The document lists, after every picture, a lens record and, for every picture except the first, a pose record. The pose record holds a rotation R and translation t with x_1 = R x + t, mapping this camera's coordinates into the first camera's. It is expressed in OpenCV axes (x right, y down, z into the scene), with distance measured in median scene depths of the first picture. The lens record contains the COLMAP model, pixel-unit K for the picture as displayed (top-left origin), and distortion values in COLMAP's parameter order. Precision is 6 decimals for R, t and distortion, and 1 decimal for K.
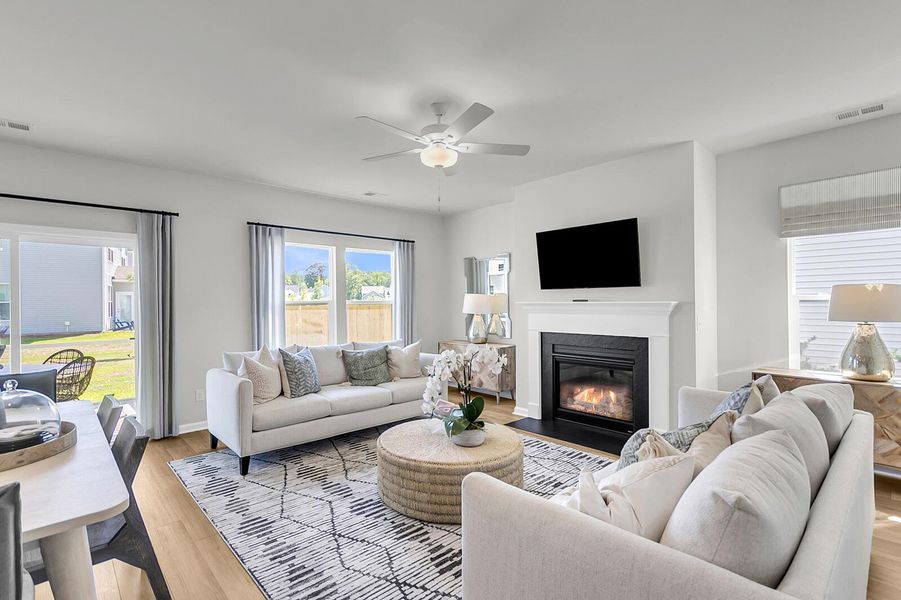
lens RADIAL K [[425.6, 0, 446.2], [0, 425.6, 302.1], [0, 0, 1]] dist [0.000660, 0.000465]
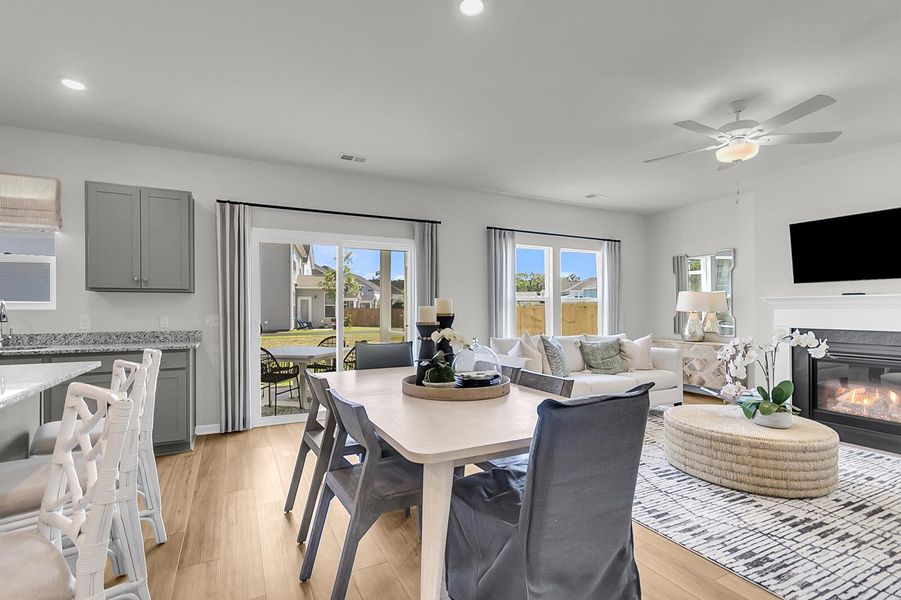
lens RADIAL K [[426.2, 0, 445.7], [0, 426.2, 308.1], [0, 0, 1]] dist [0.000483, 0.000679]
pose [[0.960644, 0.007201, -0.277690, -0.300494], [-0.008093, 0.999965, -0.002066, 0.038638], [0.277665, 0.004232, 0.960669, -0.152209]]
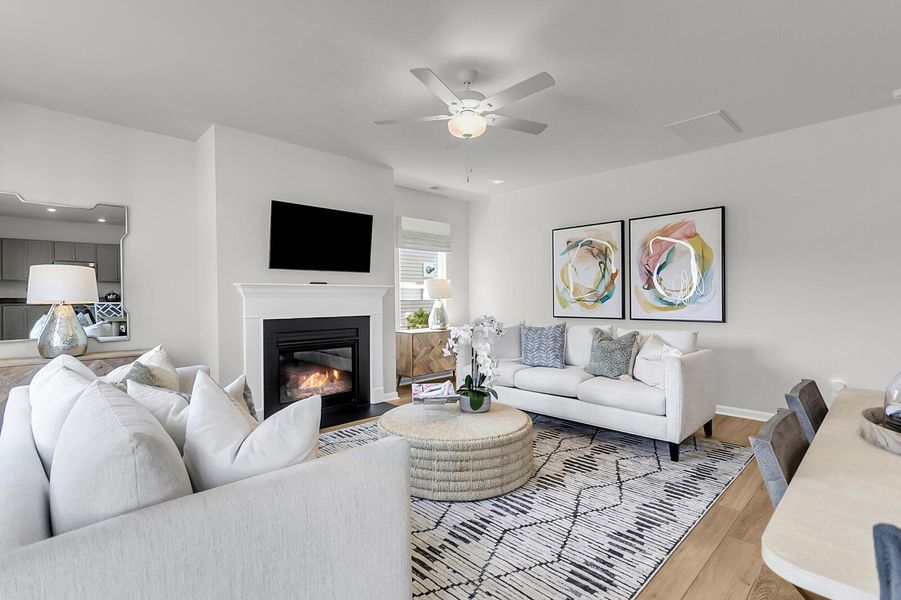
lens RADIAL K [[427.4, 0, 443.6], [0, 427.4, 304.0], [0, 0, 1]] dist [0.001718, 0.000367]
pose [[-0.021339, -0.005837, 0.999755, -0.716813], [0.007549, 0.999954, 0.005999, 0.042710], [-0.999744, 0.007675, -0.021294, 0.783798]]
